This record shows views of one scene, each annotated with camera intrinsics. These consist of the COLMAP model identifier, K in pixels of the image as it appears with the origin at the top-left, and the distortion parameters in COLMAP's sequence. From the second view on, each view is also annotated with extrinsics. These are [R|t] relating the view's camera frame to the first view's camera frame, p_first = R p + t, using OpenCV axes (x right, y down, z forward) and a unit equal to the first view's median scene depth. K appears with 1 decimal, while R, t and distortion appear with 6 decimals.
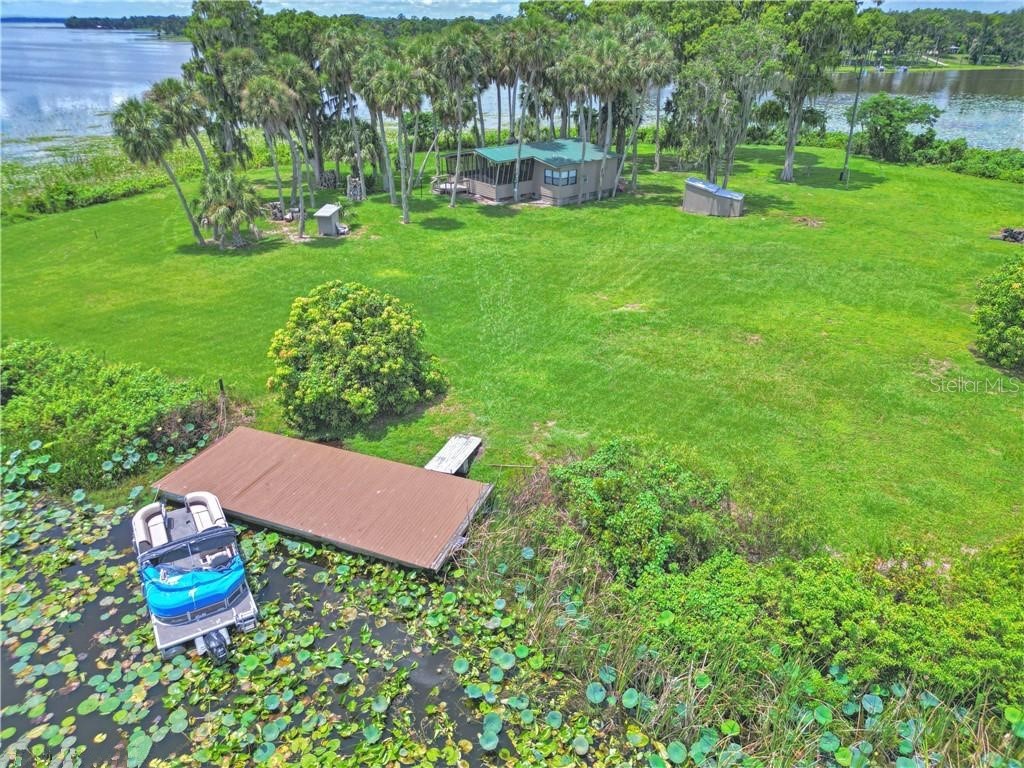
lens RADIAL K [[721.0, 0, 508.4], [0, 721.0, 392.5], [0, 0, 1]] dist [0.039978, 0.001030]
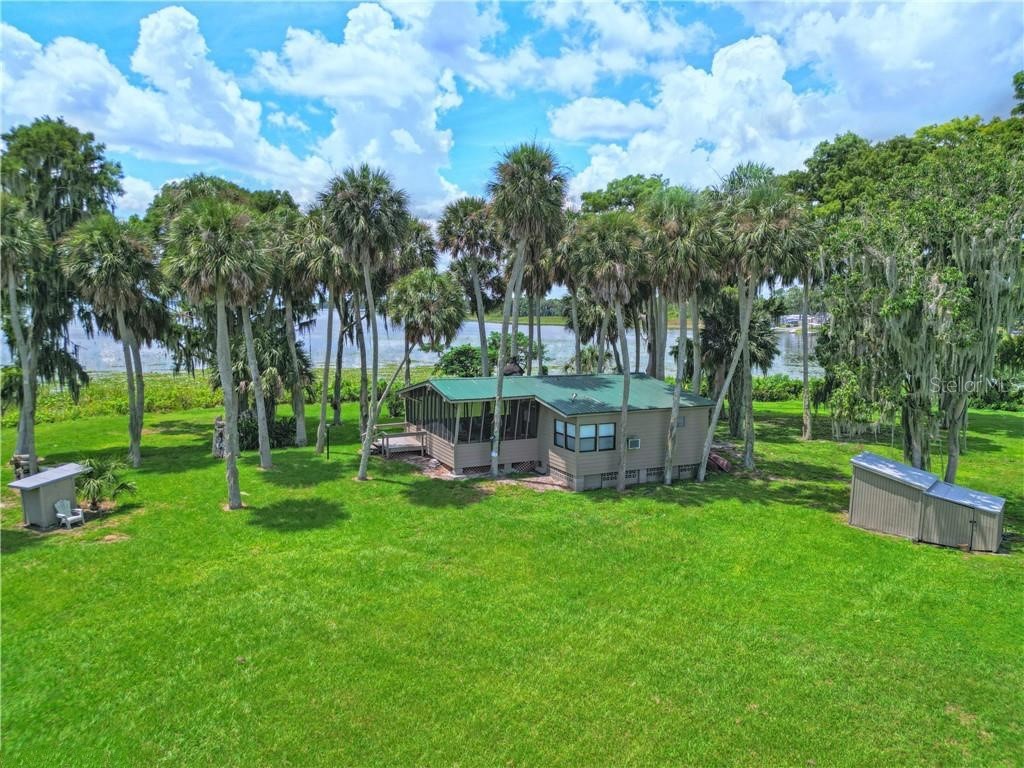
lens RADIAL K [[725.1, 0, 504.5], [0, 725.1, 381.8], [0, 0, 1]] dist [0.041378, -0.037165]
pose [[0.967766, 0.034425, -0.249489, 0.142301], [-0.121829, 0.930991, -0.344114, -0.149454], [0.220426, 0.363416, 0.905175, 0.508192]]
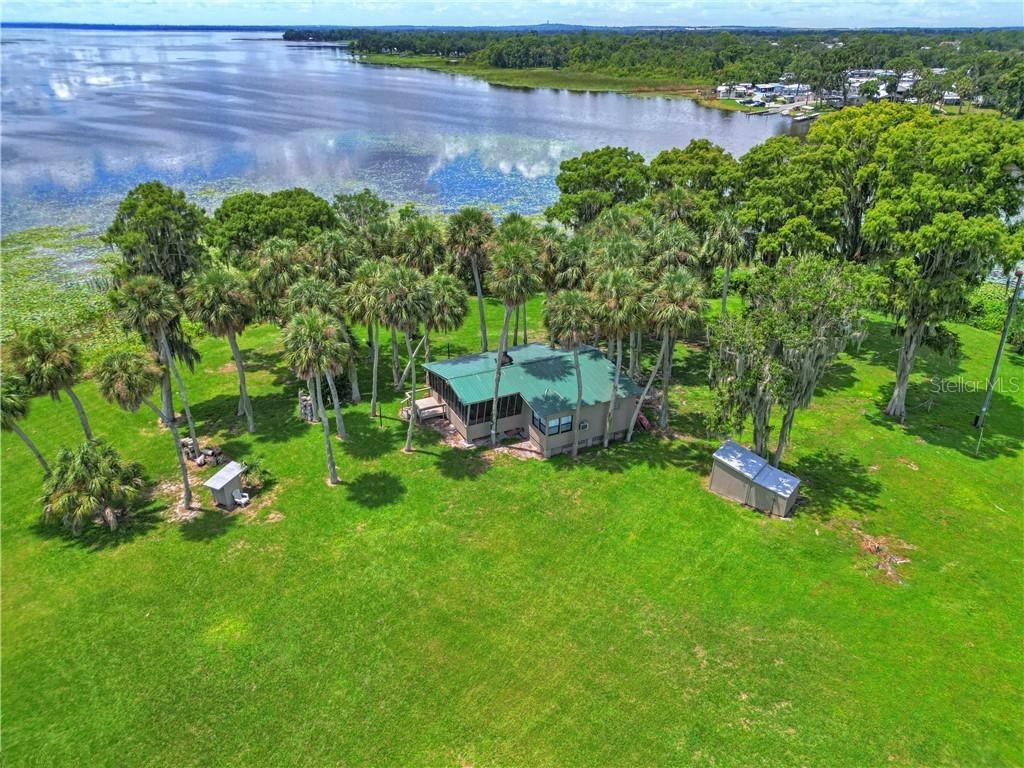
lens RADIAL K [[725.1, 0, 502.0], [0, 725.1, 386.4], [0, 0, 1]] dist [0.041378, -0.037165]
pose [[0.970886, 0.109469, -0.213064, 0.179457], [-0.110877, 0.993820, 0.005369, -0.329314], [0.212335, 0.018411, 0.977023, 0.229516]]
